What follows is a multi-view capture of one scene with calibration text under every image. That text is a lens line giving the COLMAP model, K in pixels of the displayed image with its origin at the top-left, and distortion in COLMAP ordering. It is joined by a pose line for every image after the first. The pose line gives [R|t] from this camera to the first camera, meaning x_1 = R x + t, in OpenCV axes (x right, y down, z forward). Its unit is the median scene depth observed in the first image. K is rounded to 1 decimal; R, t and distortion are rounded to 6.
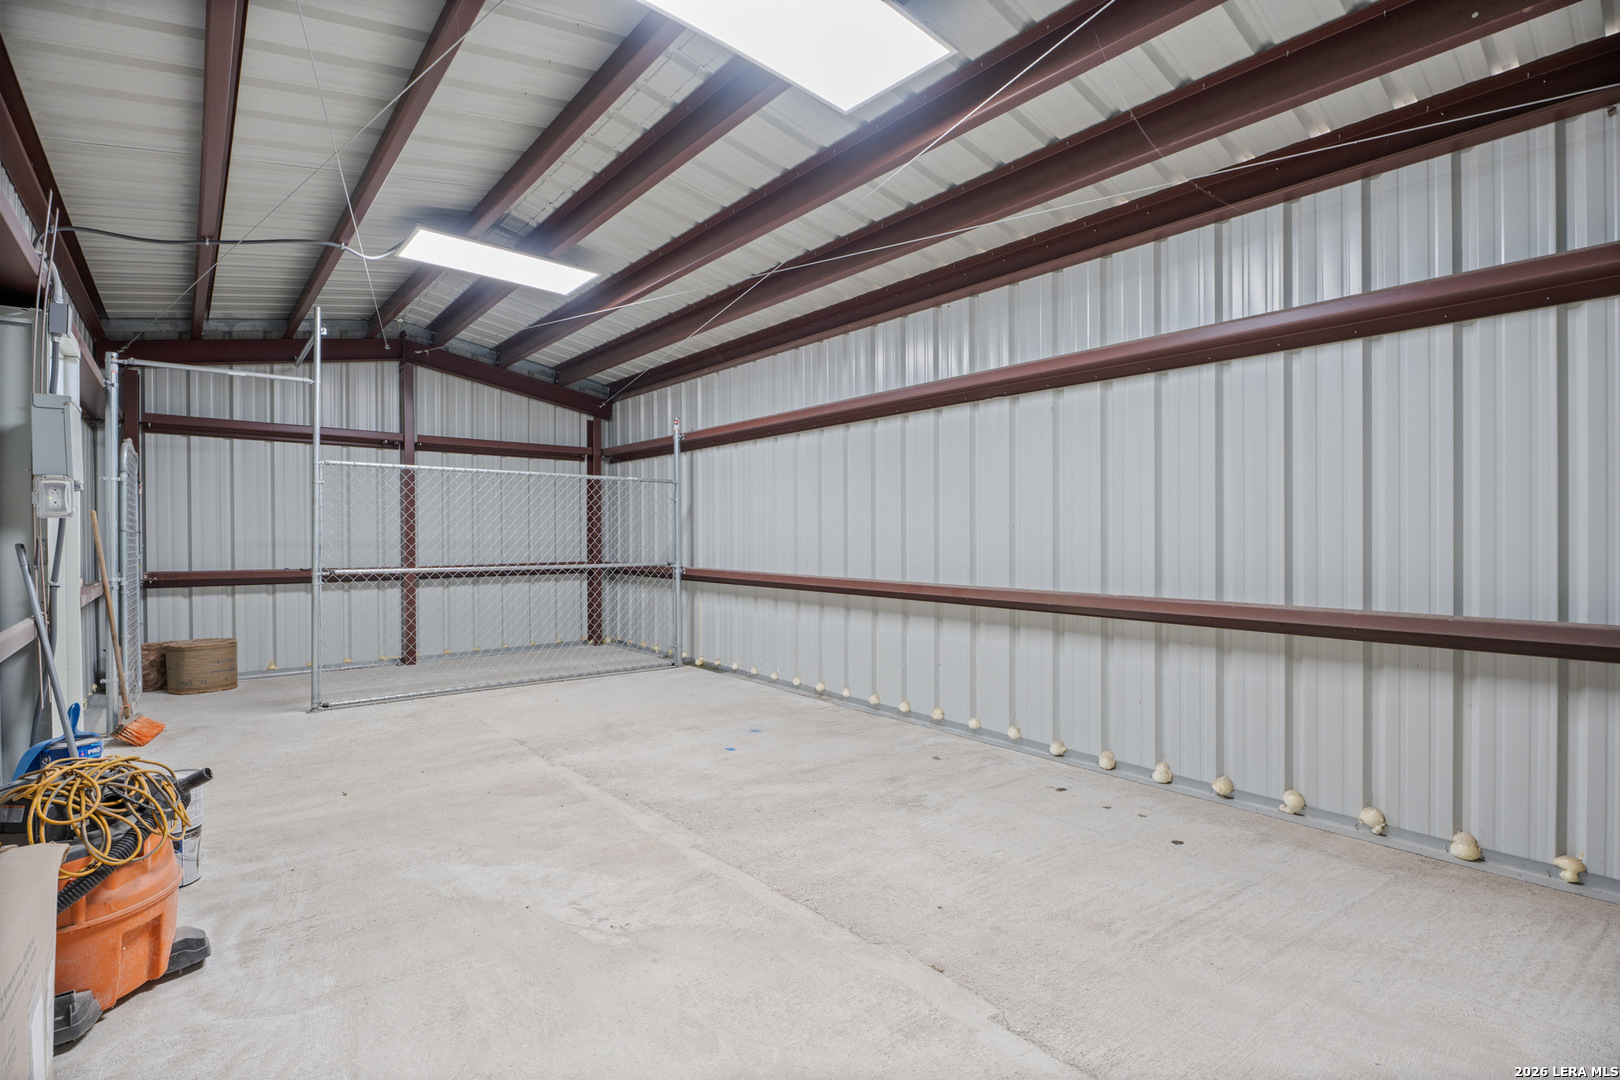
lens RADIAL K [[772.2, 0, 810.0], [0, 772.2, 540.0], [0, 0, 1]] dist [0.001449, 0.000361]
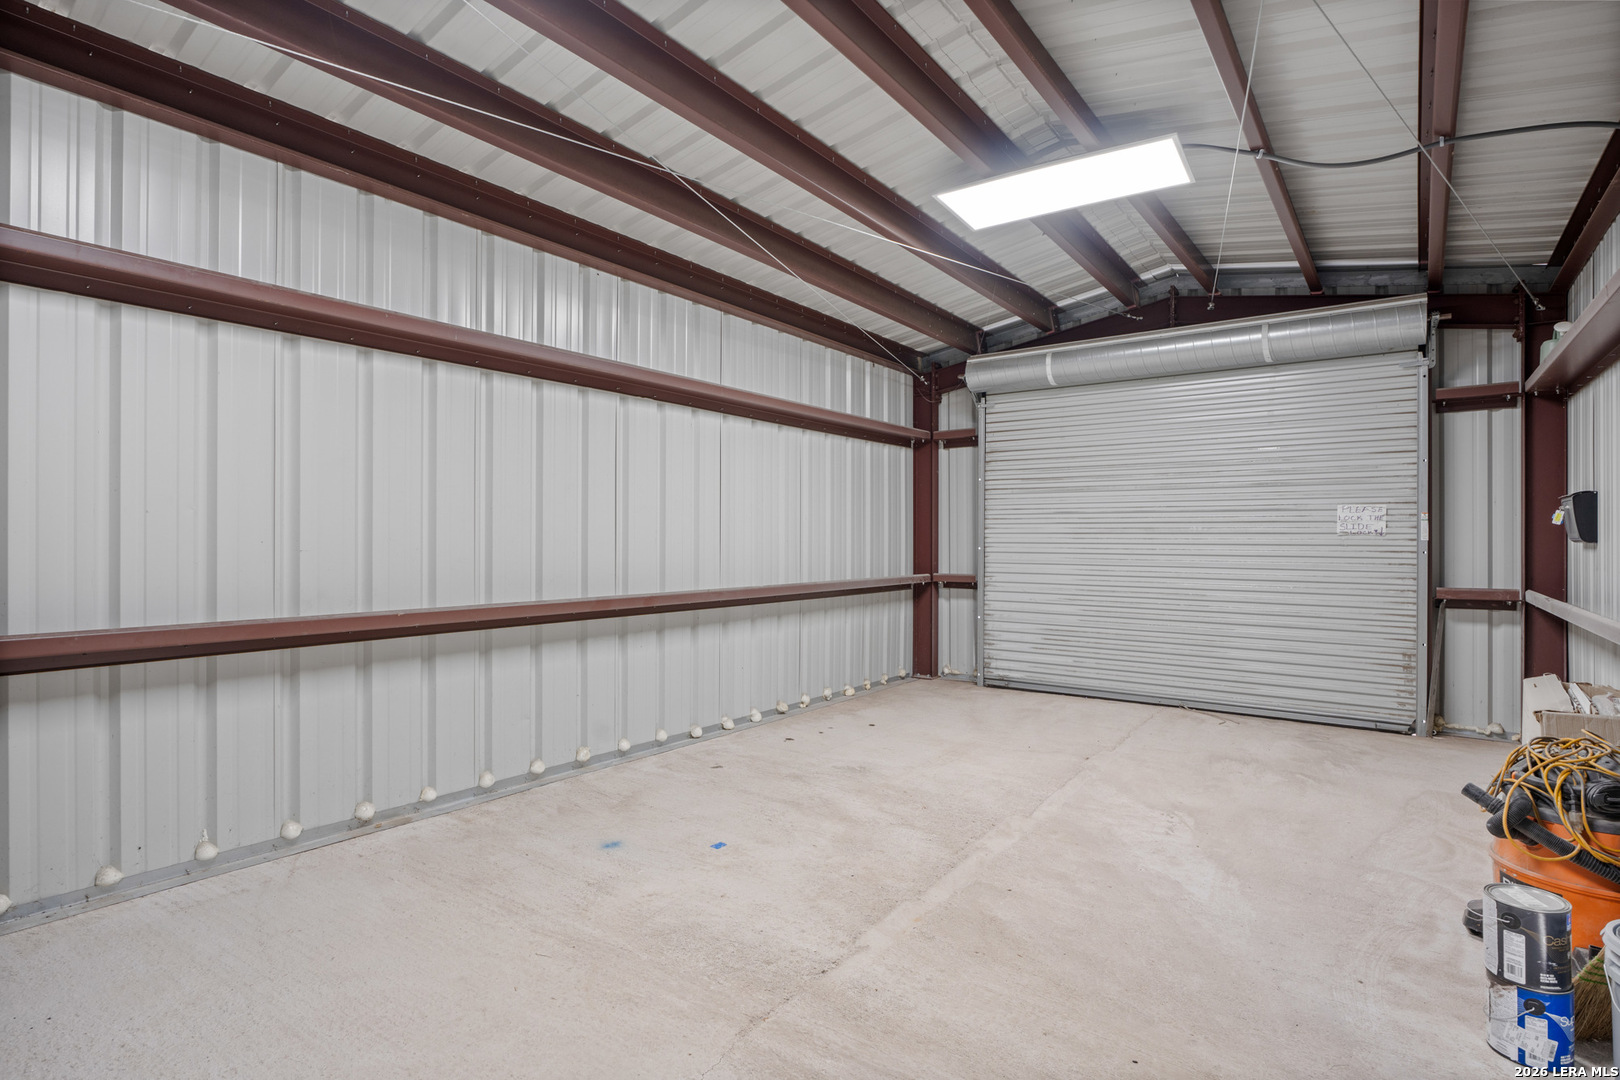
lens RADIAL K [[809.5, 0, 810.0], [0, 809.5, 540.0], [0, 0, 1]] dist [-0.000904, -0.000258]
pose [[-0.259565, 0.004701, 0.965714, -0.978545], [0.000560, 0.999989, -0.004717, -0.002897], [-0.965726, -0.000684, -0.259564, 1.303002]]
